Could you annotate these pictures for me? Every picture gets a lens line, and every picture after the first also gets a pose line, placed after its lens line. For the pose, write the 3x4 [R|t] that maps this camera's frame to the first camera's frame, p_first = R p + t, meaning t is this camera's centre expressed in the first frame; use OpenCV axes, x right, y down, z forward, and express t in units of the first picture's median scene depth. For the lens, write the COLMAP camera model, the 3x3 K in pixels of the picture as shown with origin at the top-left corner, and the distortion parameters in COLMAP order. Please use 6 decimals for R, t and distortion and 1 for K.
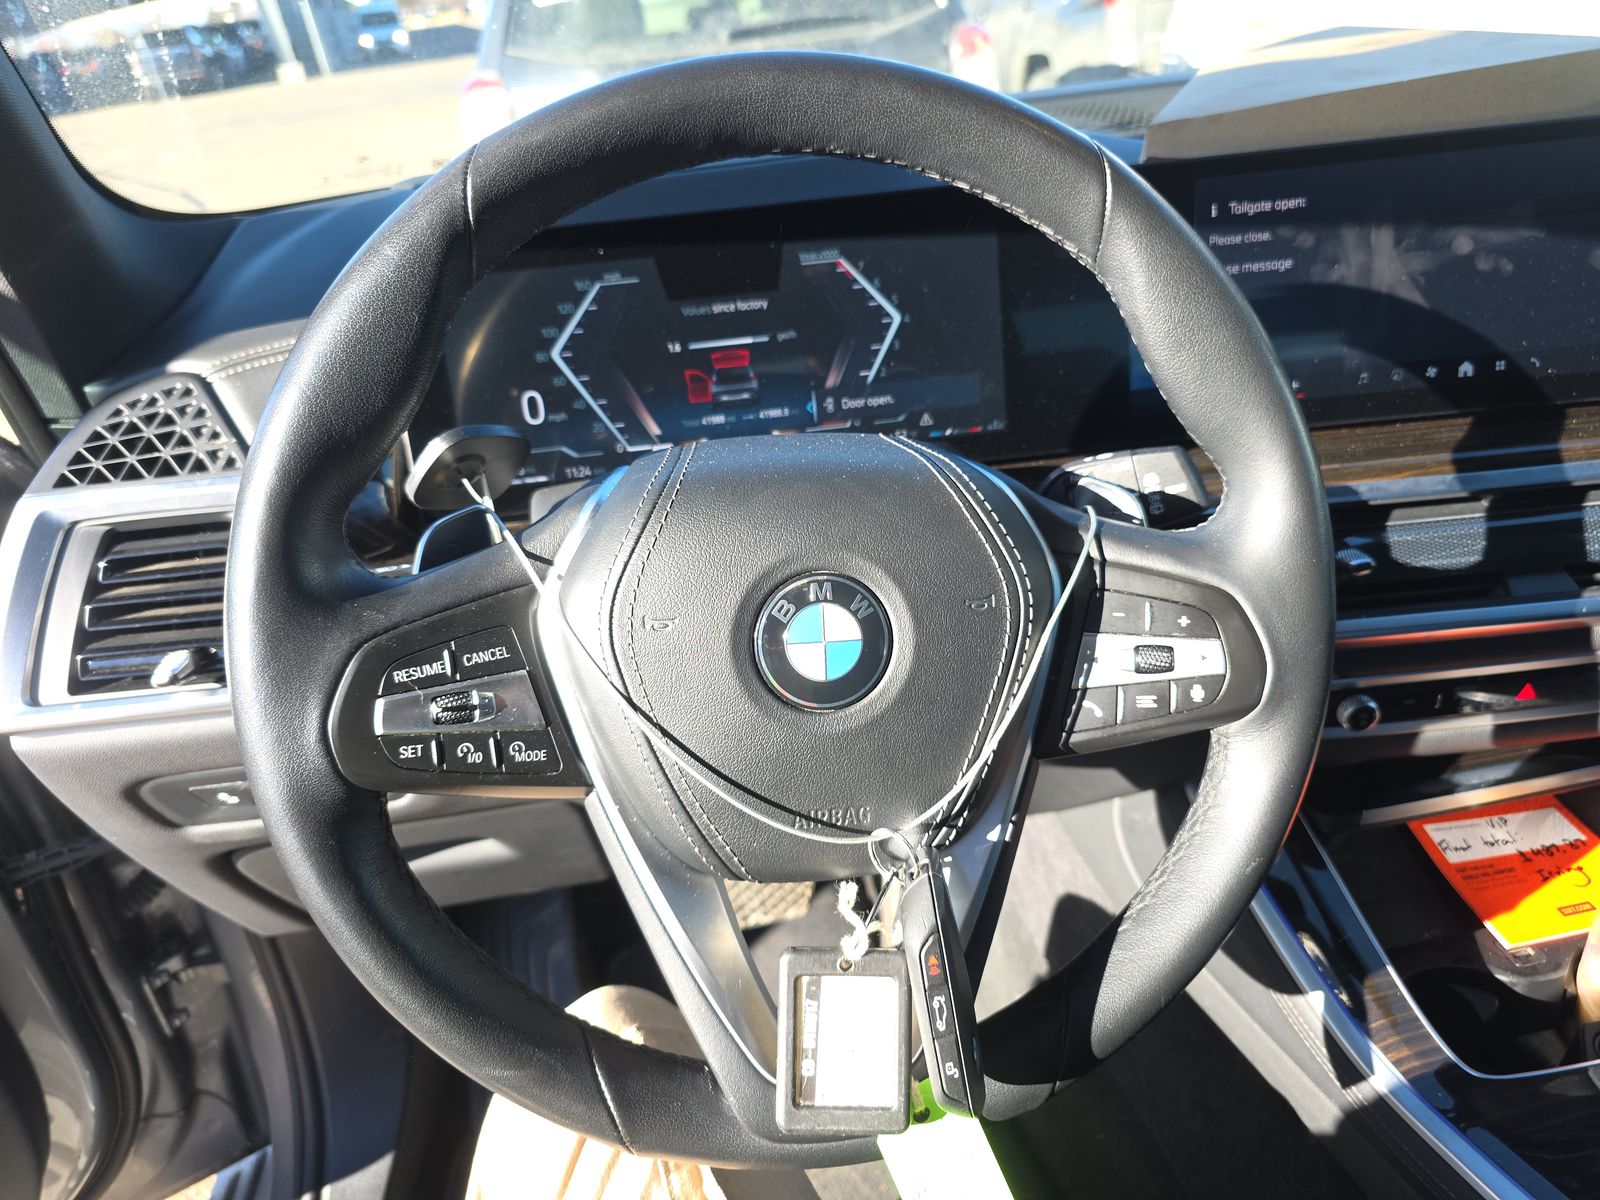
lens RADIAL K [[1057.0, 0, 798.6], [0, 1057.0, 602.3], [0, 0, 1]] dist [0.049463, -0.031906]
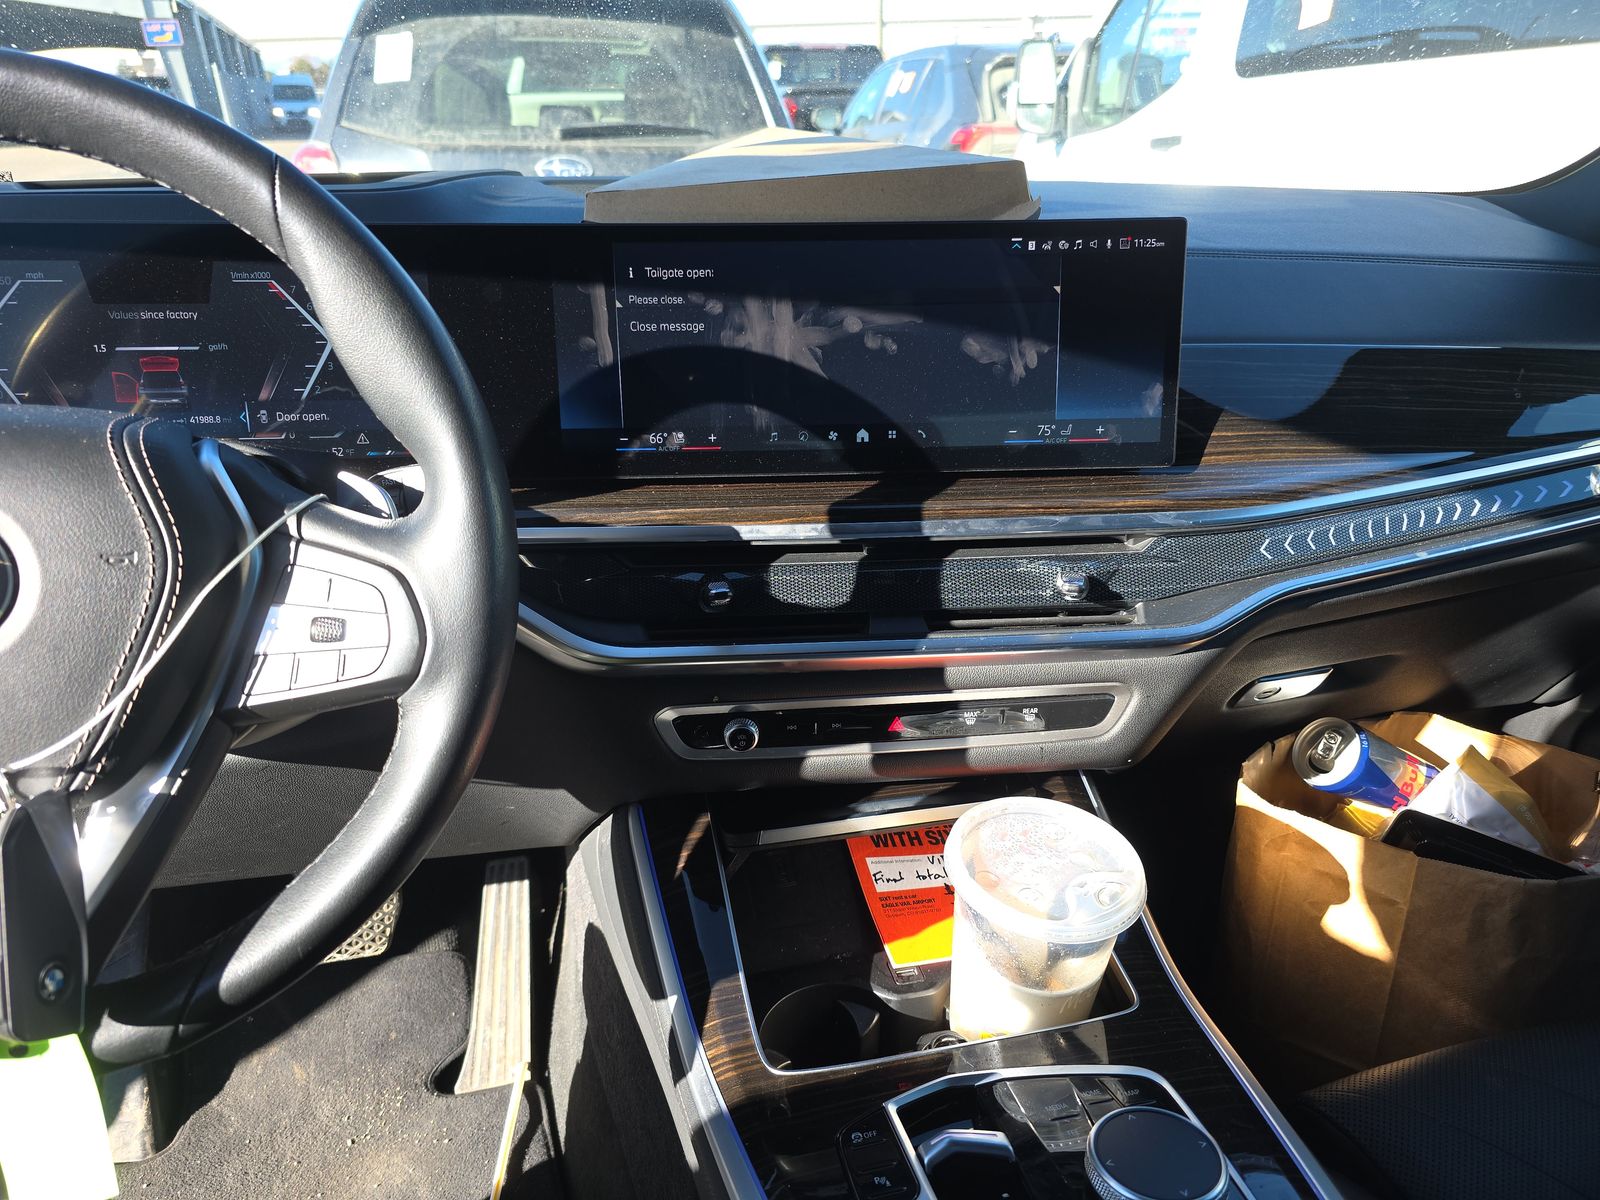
lens RADIAL K [[1052.0, 0, 801.9], [0, 1052.0, 634.5], [0, 0, 1]] dist [0.120389, -0.106760]
pose [[0.996124, 0.061414, 0.062971, 0.514079], [-0.056835, 0.995777, -0.072096, 0.075592], [-0.067133, 0.068237, 0.995408, -0.084936]]
